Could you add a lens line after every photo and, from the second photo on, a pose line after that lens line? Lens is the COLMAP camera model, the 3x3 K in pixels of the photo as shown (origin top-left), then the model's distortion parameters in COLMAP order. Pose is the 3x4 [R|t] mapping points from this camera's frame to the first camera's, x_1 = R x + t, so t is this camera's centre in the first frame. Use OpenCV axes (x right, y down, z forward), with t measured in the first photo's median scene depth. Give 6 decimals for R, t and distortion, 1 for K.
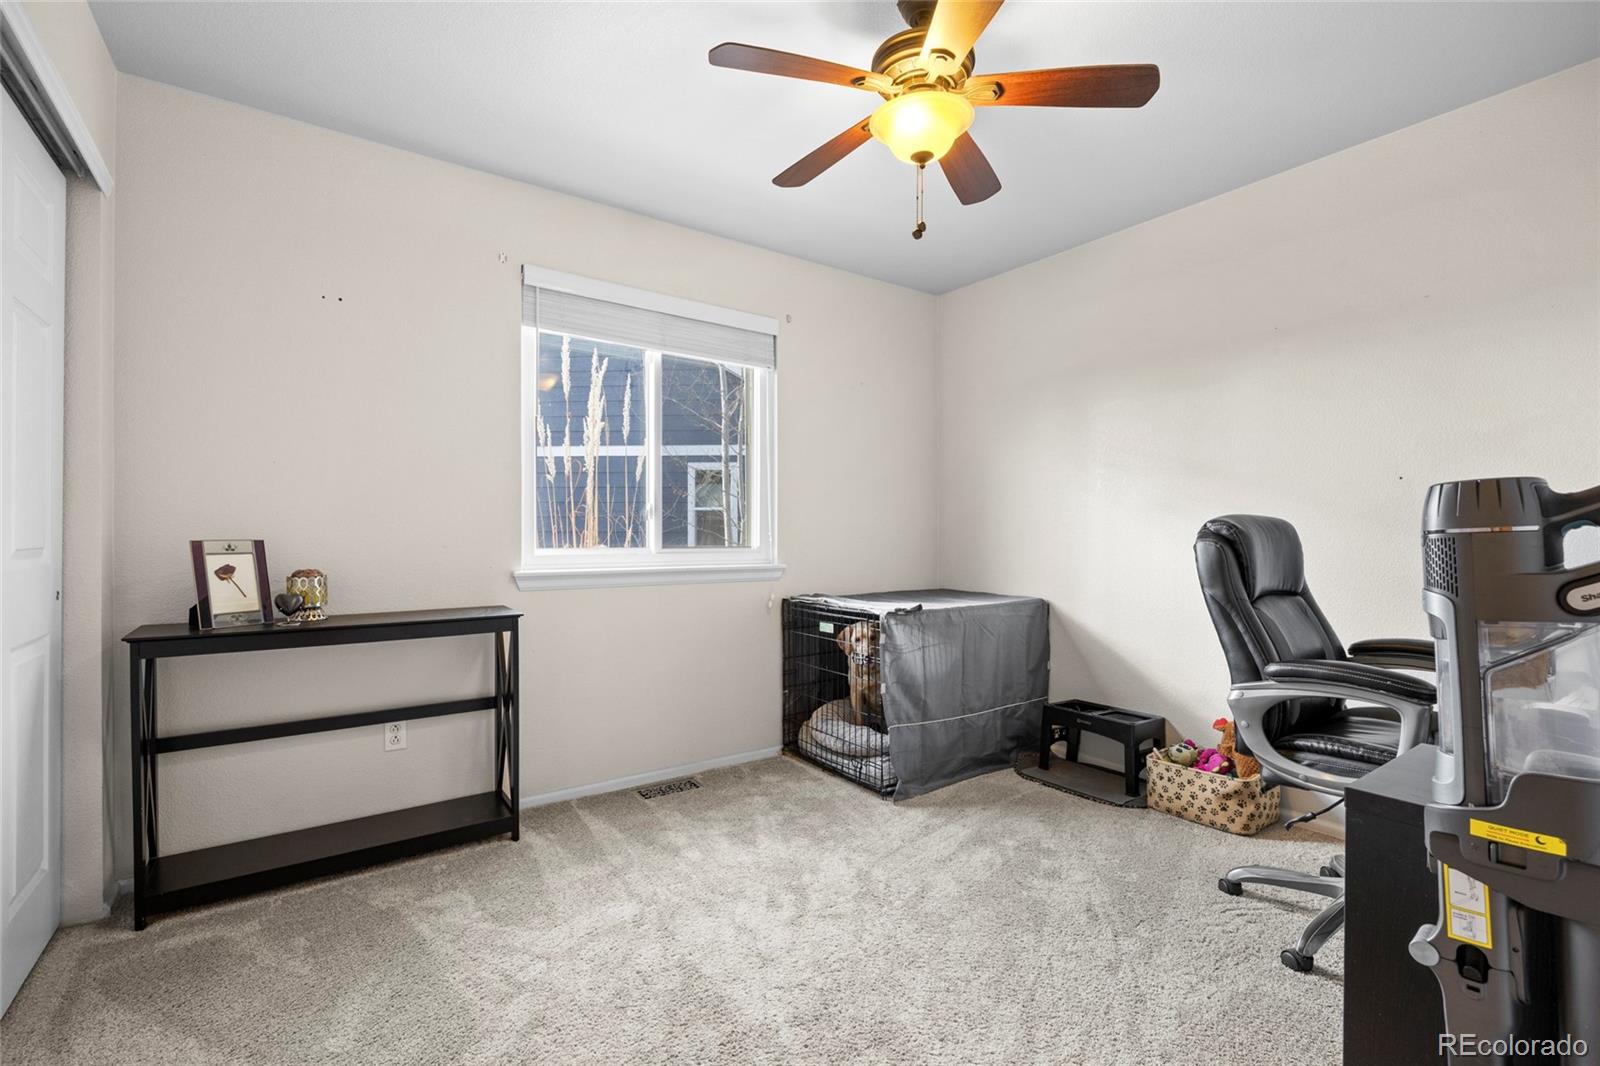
lens RADIAL K [[715.4, 0, 798.8], [0, 715.4, 536.1], [0, 0, 1]] dist [-0.009613, 0.000468]
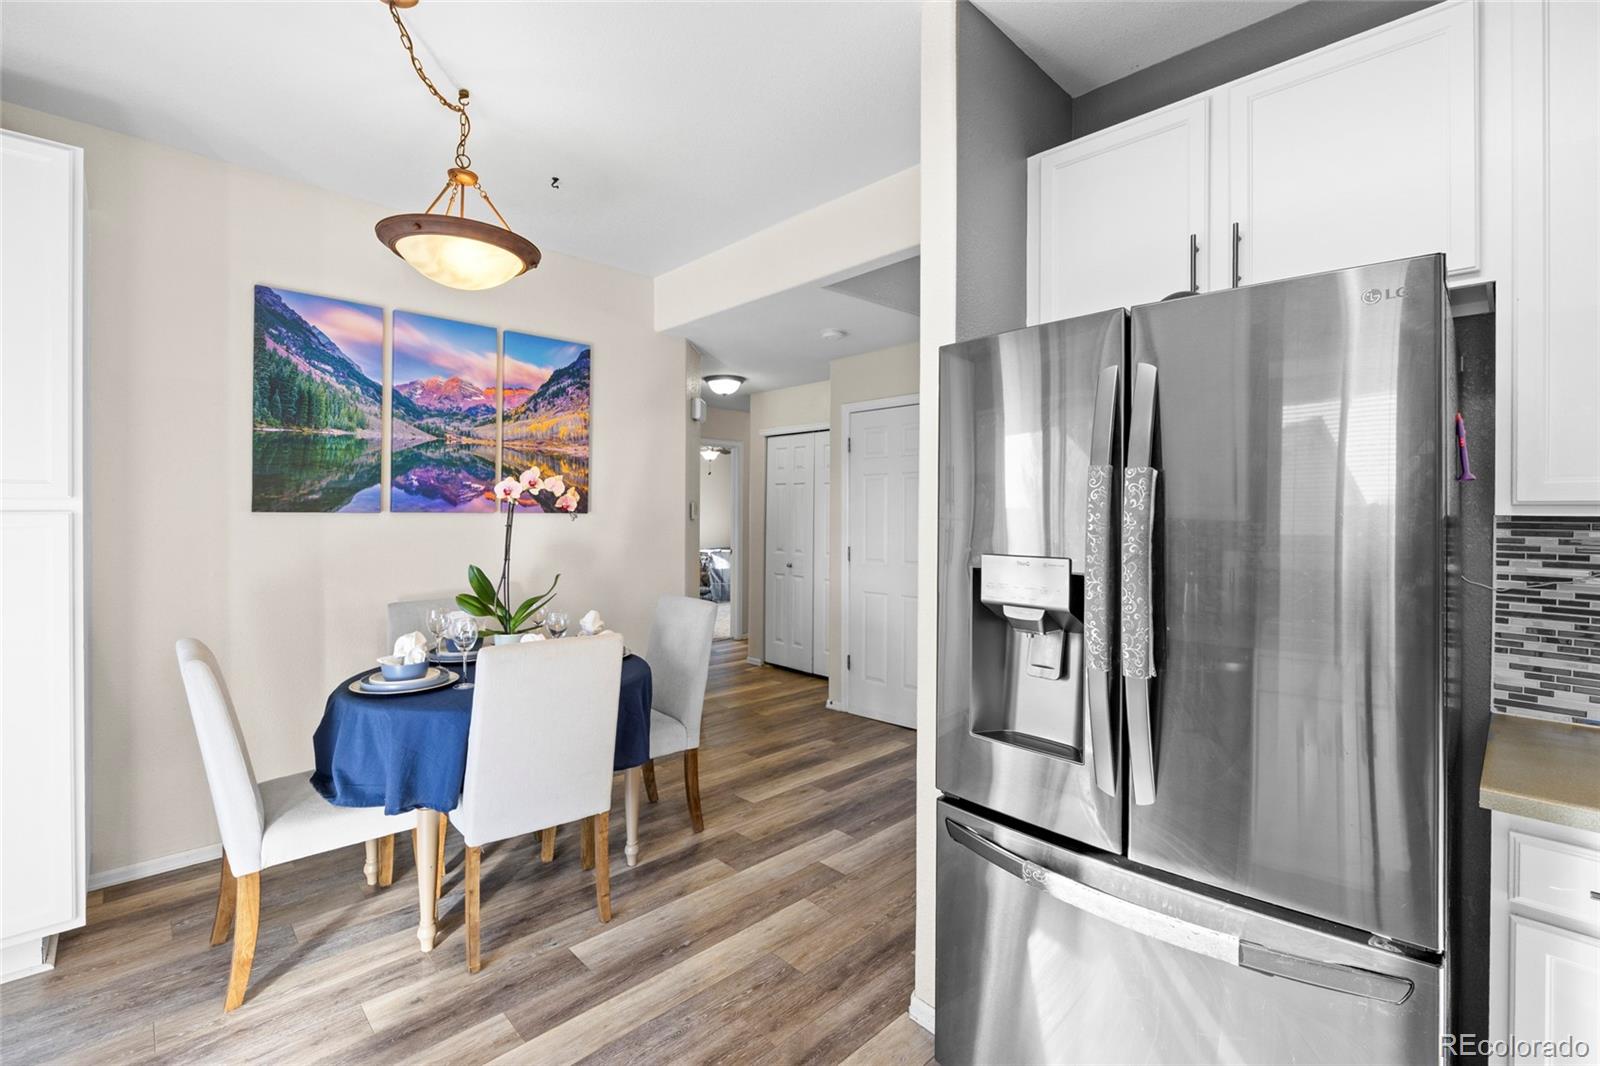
lens RADIAL K [[702.1, 0, 799.4], [0, 702.1, 497.2], [0, 0, 1]] dist [-0.007341, 0.000598]
pose [[0.987844, 0.013436, 0.154866, 0.009921], [-0.011388, 0.999836, -0.014106, -0.116847], [-0.155030, 0.012171, 0.987835, -2.425784]]
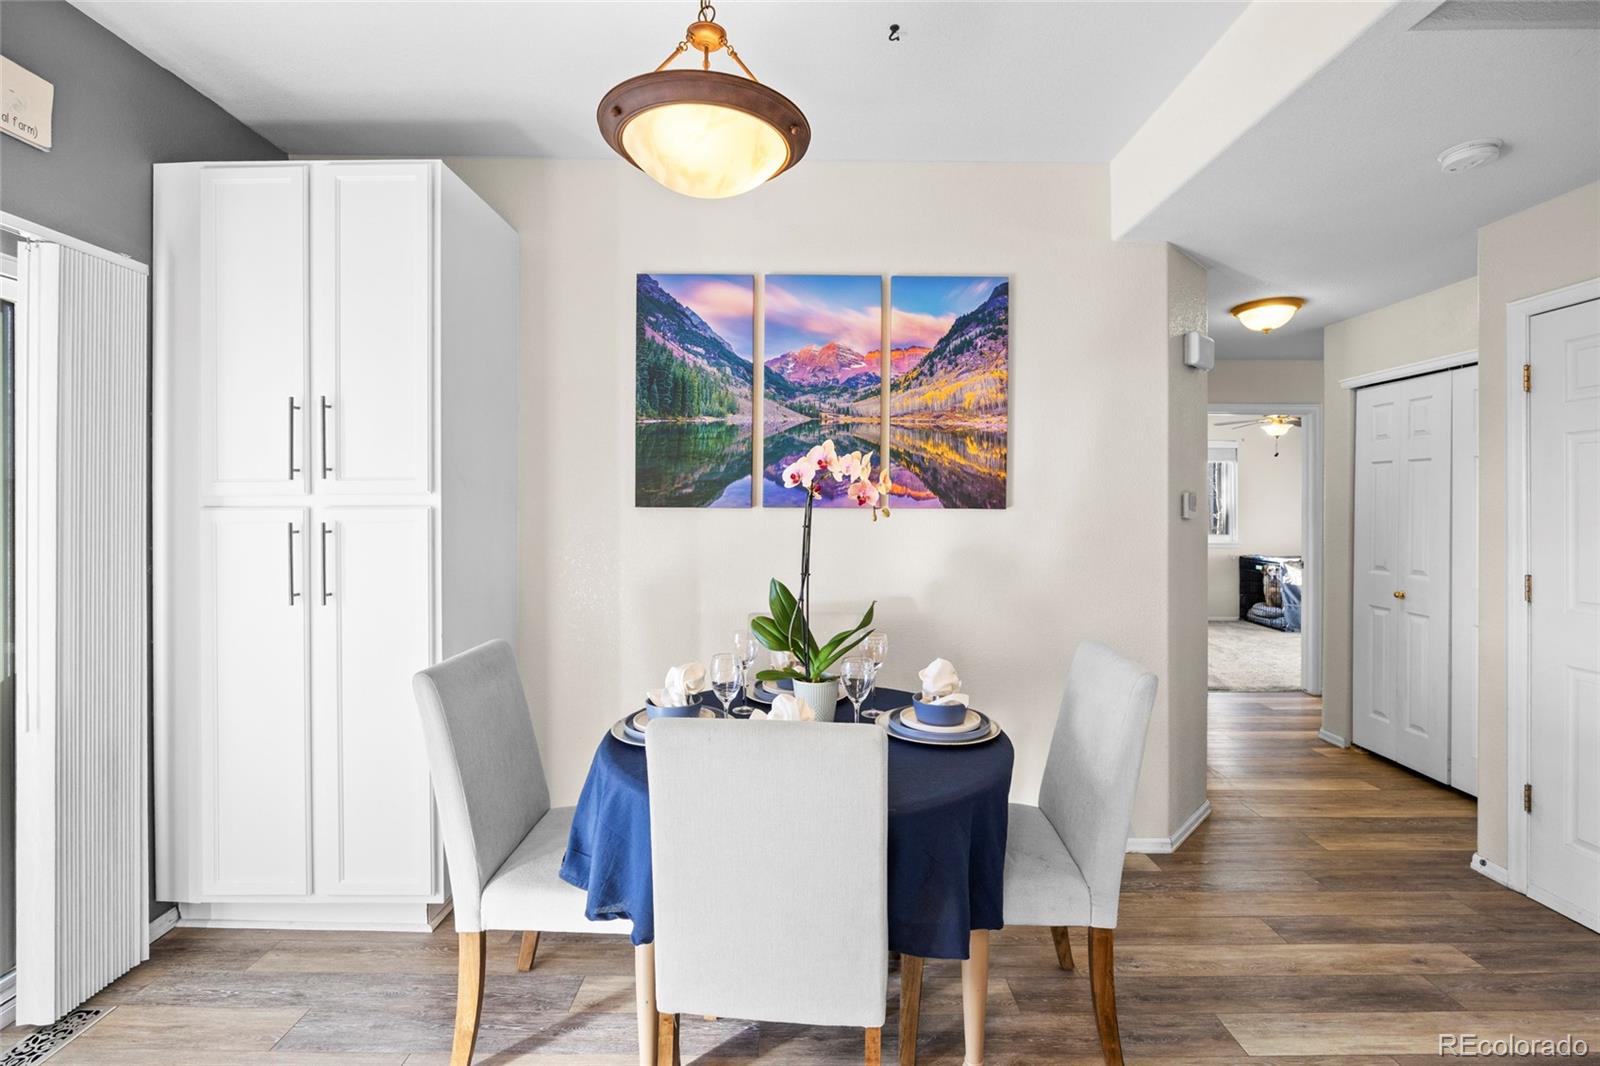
lens RADIAL K [[696.0, 0, 815.0], [0, 696.0, 500.2], [0, 0, 1]] dist [-0.011571, 0.000520]
pose [[0.821666, 0.005246, -0.569945, 0.149750], [-0.004304, 0.999986, 0.002999, -0.114235], [0.569953, -0.000011, 0.821678, -1.977080]]
